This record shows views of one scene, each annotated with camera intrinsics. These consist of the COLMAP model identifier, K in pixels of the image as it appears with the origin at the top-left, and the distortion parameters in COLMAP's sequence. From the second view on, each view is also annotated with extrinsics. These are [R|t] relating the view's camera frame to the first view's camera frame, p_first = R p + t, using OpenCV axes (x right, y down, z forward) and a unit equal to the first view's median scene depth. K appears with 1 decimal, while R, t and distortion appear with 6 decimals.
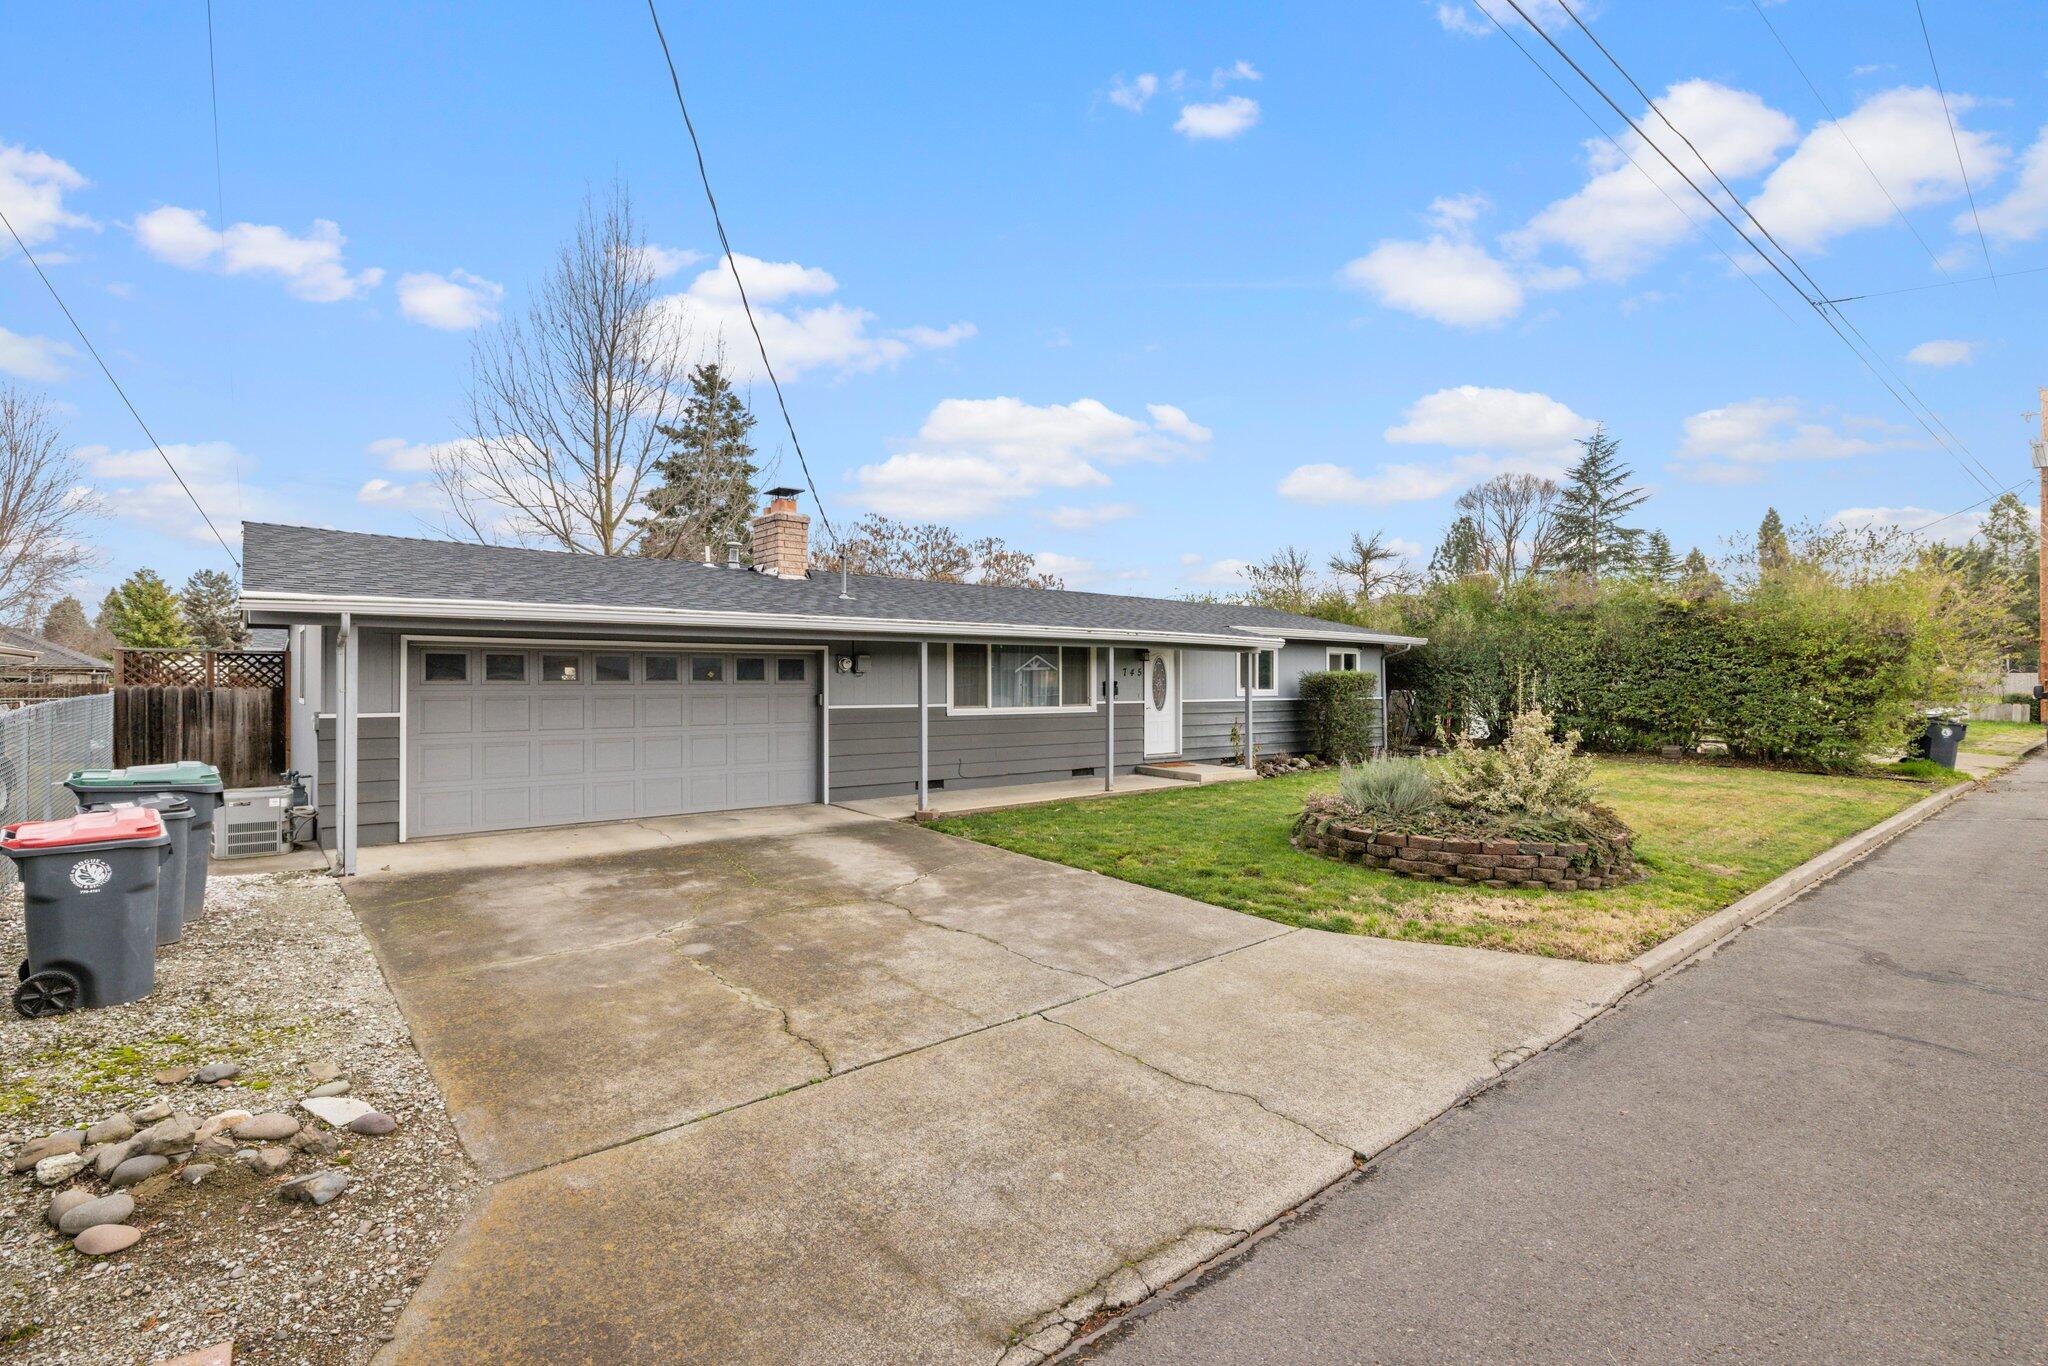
lens RADIAL K [[958.0, 0, 1023.3], [0, 958.0, 687.1], [0, 0, 1]] dist [-0.004252, -0.000631]
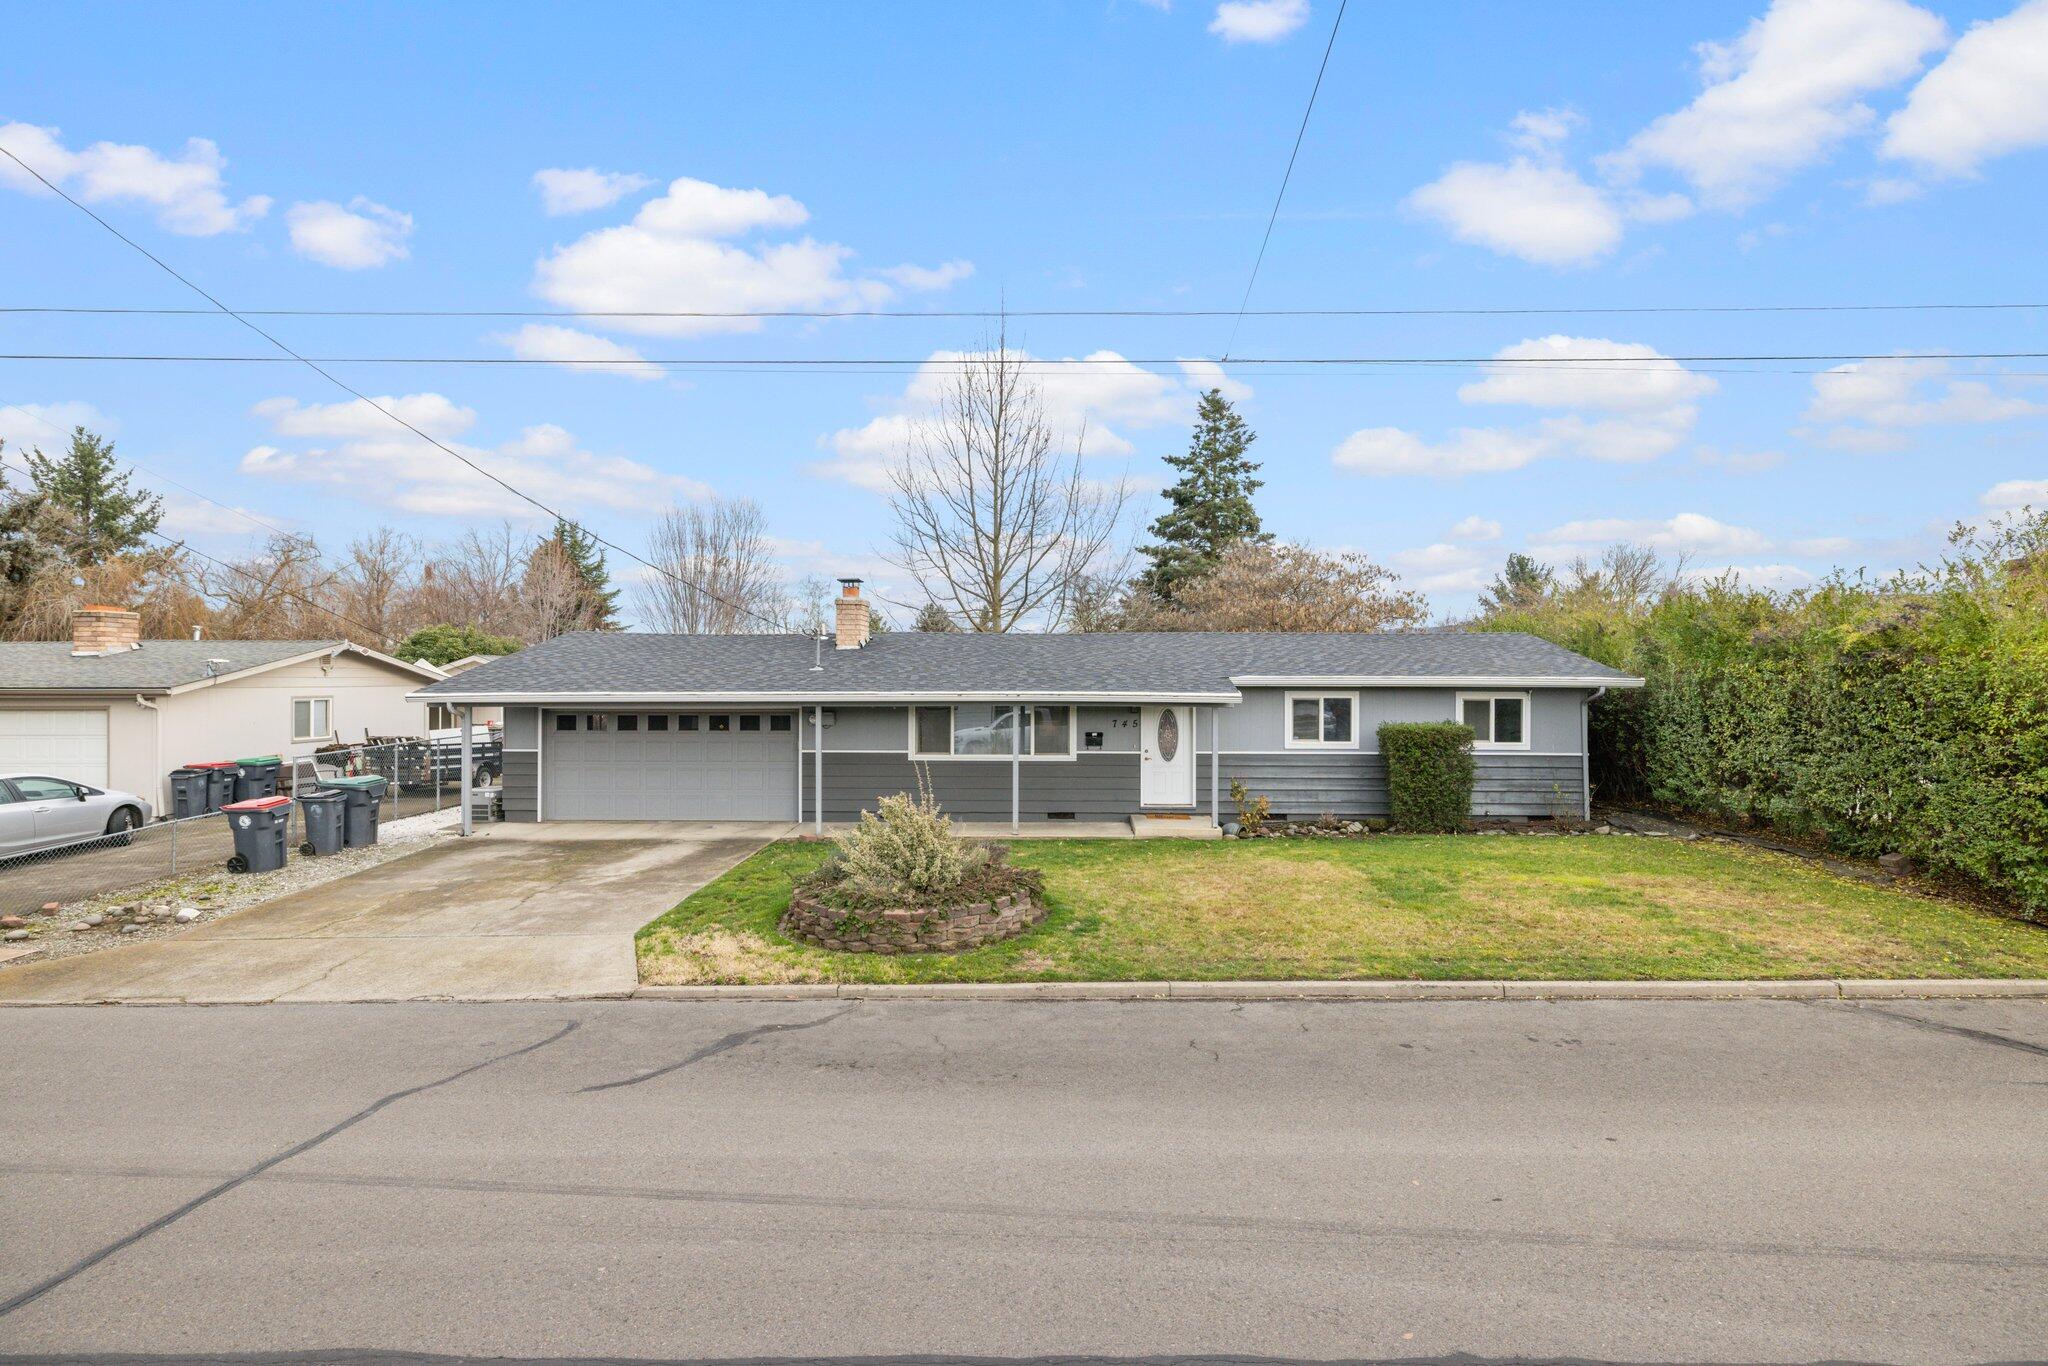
lens RADIAL K [[1034.8, 0, 1030.9], [0, 1034.8, 684.2], [0, 0, 1]] dist [-0.011062, -0.000486]
pose [[0.763195, 0.004039, -0.646156, 0.754150], [-0.004950, 0.999988, 0.000404, -0.057775], [0.646149, 0.002890, 0.763206, 0.075850]]
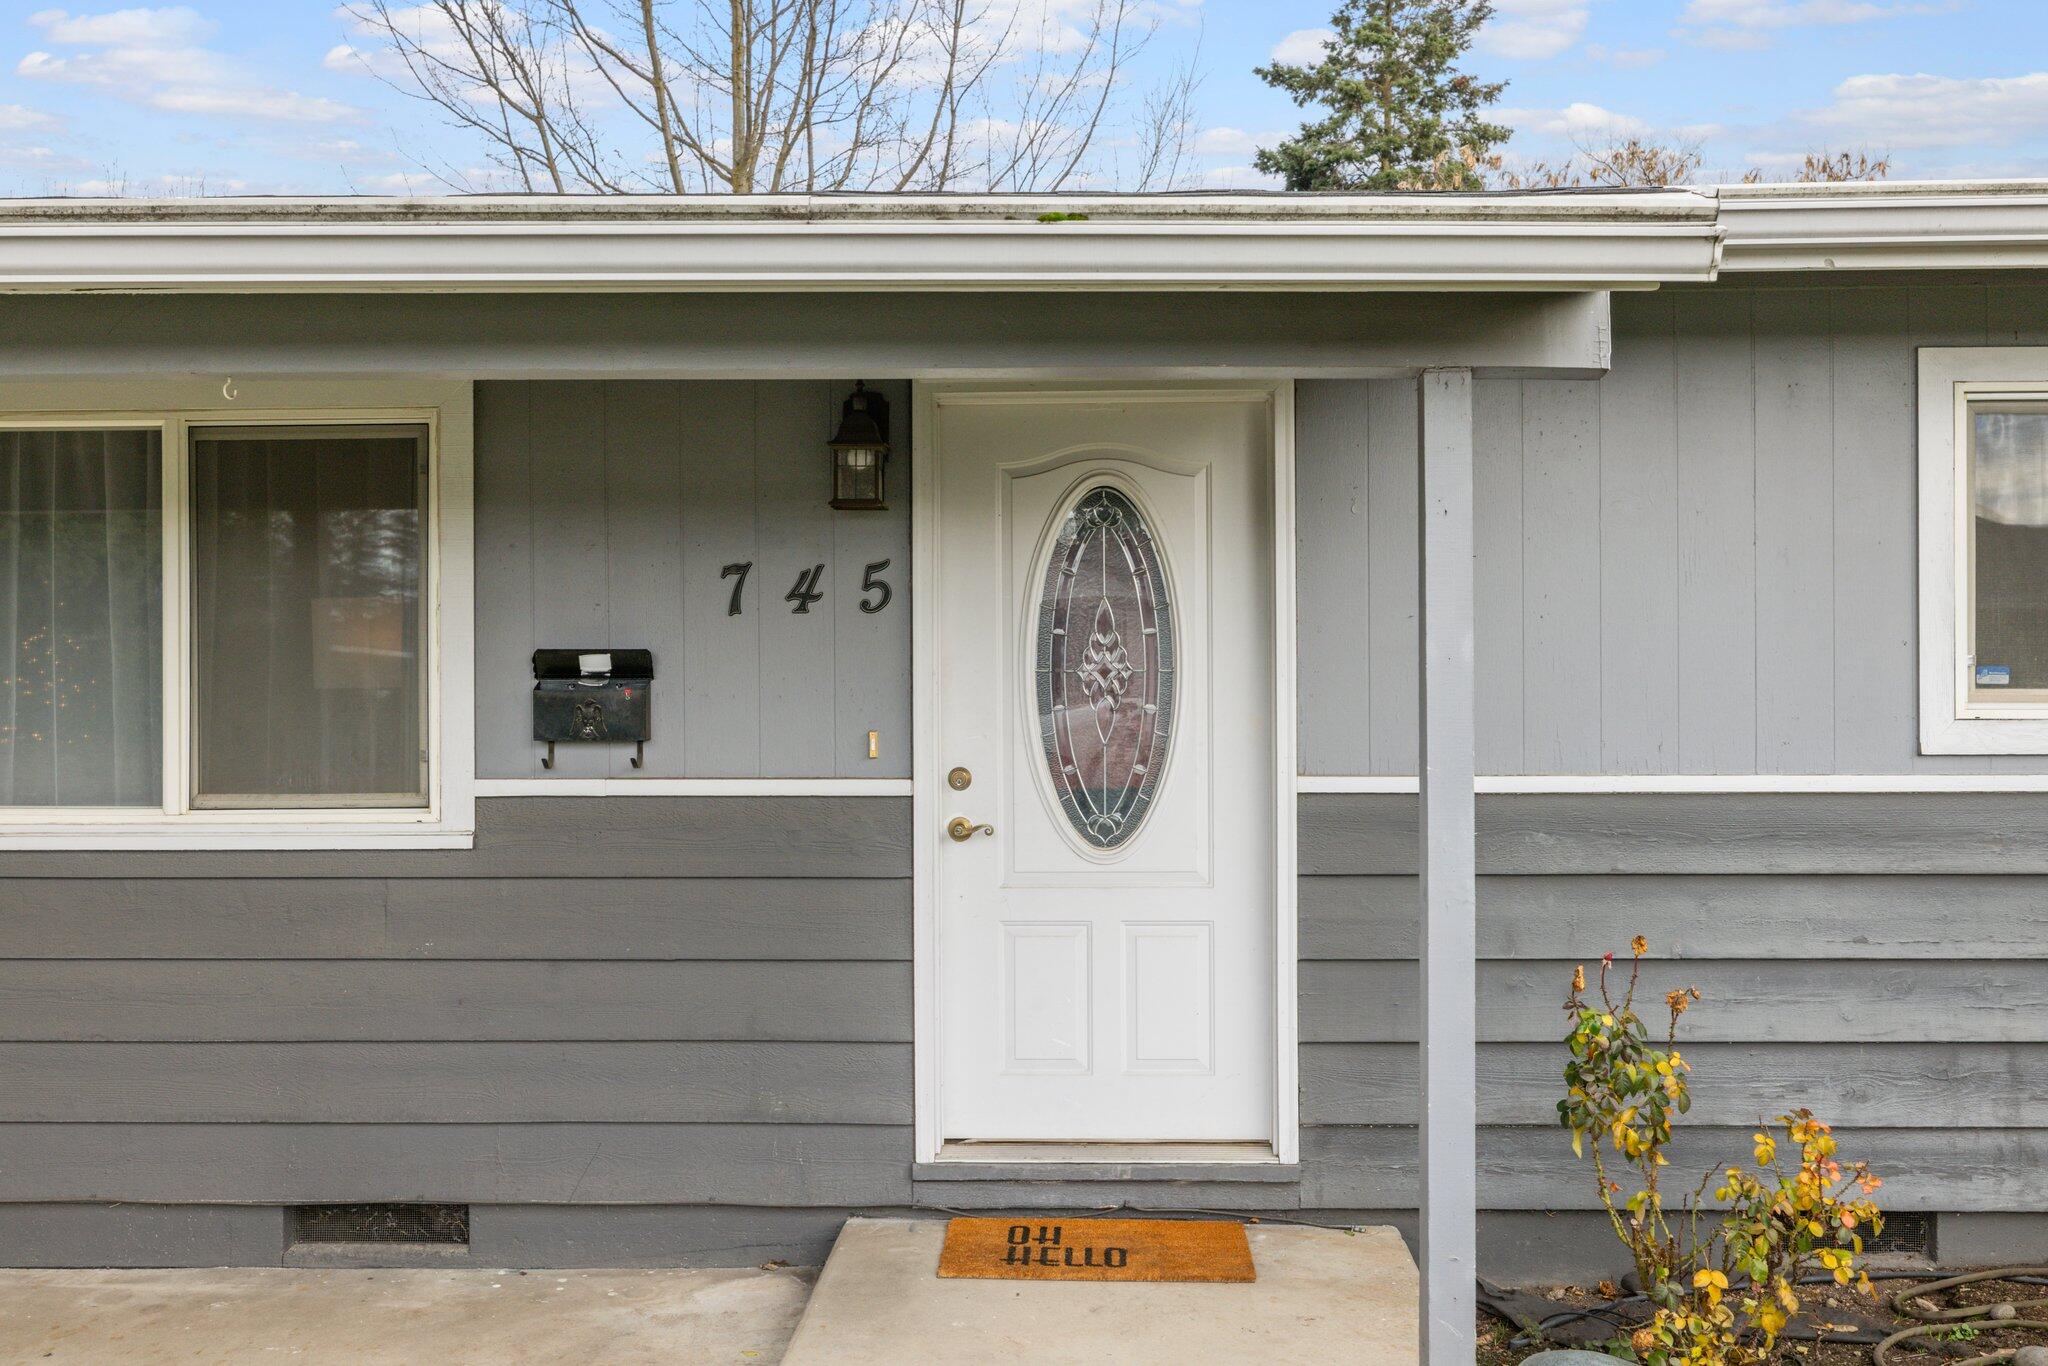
lens RADIAL K [[1993.9, 0, 1019.7], [0, 1993.9, 678.7], [0, 0, 1]] dist [-0.016736, 0.000000]
pose [[0.759682, -0.000074, -0.650295, 0.338915], [-0.000609, 0.999999, -0.000825, -0.000924], [0.650295, 0.001023, 0.759681, 0.776659]]
